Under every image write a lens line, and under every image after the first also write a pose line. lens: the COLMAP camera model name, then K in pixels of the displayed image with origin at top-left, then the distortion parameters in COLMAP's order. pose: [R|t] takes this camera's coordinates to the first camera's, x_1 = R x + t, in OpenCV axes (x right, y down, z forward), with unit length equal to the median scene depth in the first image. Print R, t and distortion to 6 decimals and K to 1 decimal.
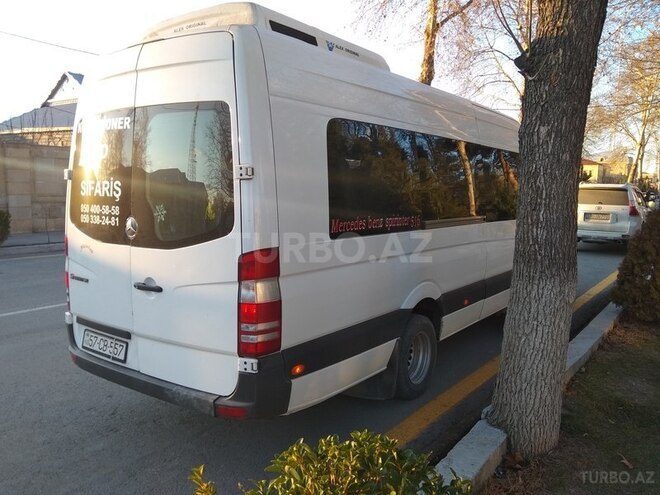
lens RADIAL K [[535.3, 0, 330.5], [0, 535.3, 247.1], [0, 0, 1]] dist [0.061407, -0.079381]
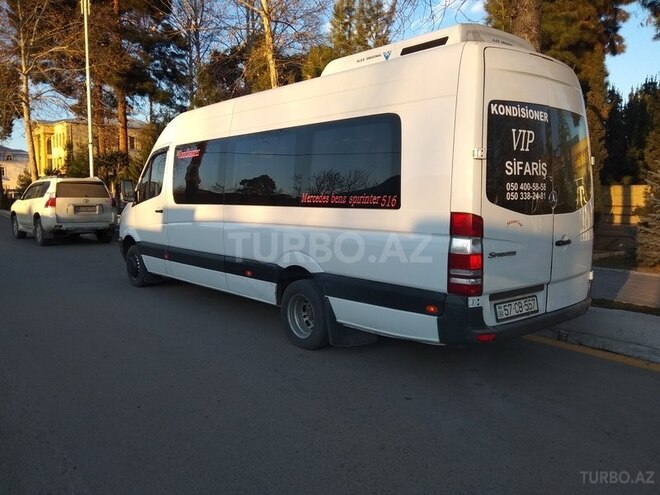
lens RADIAL K [[535.3, 0, 330.9], [0, 535.3, 246.0], [0, 0, 1]] dist [0.061407, -0.079381]
pose [[0.239880, -0.110812, 0.964458, -1.664292], [0.110857, 0.990092, 0.086185, -0.091235], [-0.964452, 0.086243, 0.249787, 1.136724]]
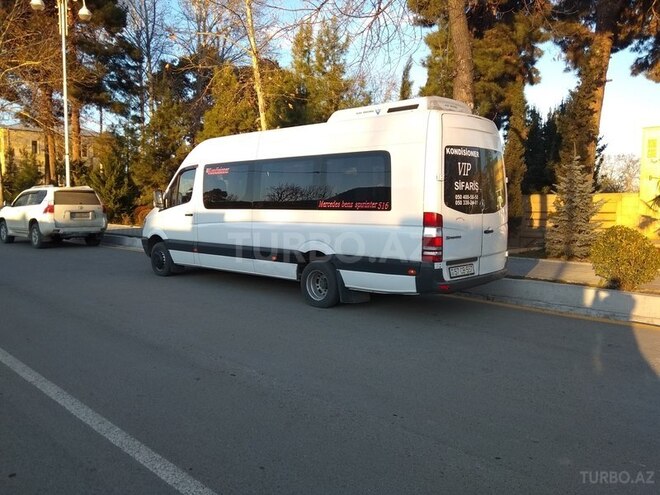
lens RADIAL K [[535.3, 0, 329.4], [0, 535.3, 248.3], [0, 0, 1]] dist [0.061407, -0.079381]
pose [[0.132418, -0.102722, 0.985857, -2.401426], [0.110933, 0.989903, 0.088243, -0.113246], [-0.984967, 0.097679, 0.142476, 1.236788]]
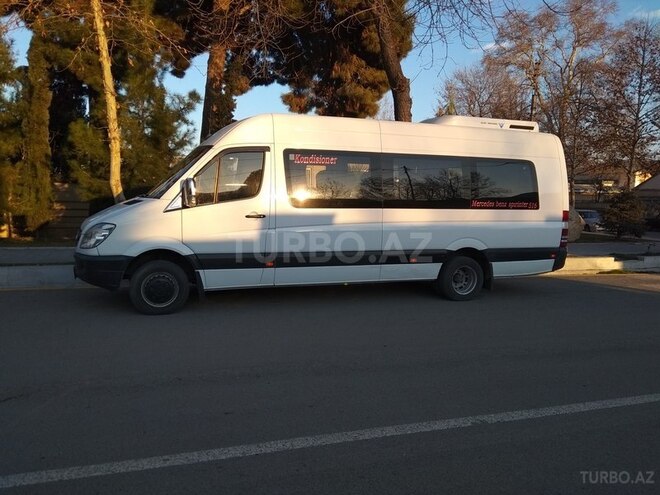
lens RADIAL K [[535.3, 0, 330.1], [0, 535.3, 243.9], [0, 0, 1]] dist [0.061407, -0.079381]
pose [[-0.825916, -0.079869, 0.558107, -1.048783], [0.029828, 0.982338, 0.184721, -0.377977], [-0.563003, 0.169211, -0.808947, 3.811435]]
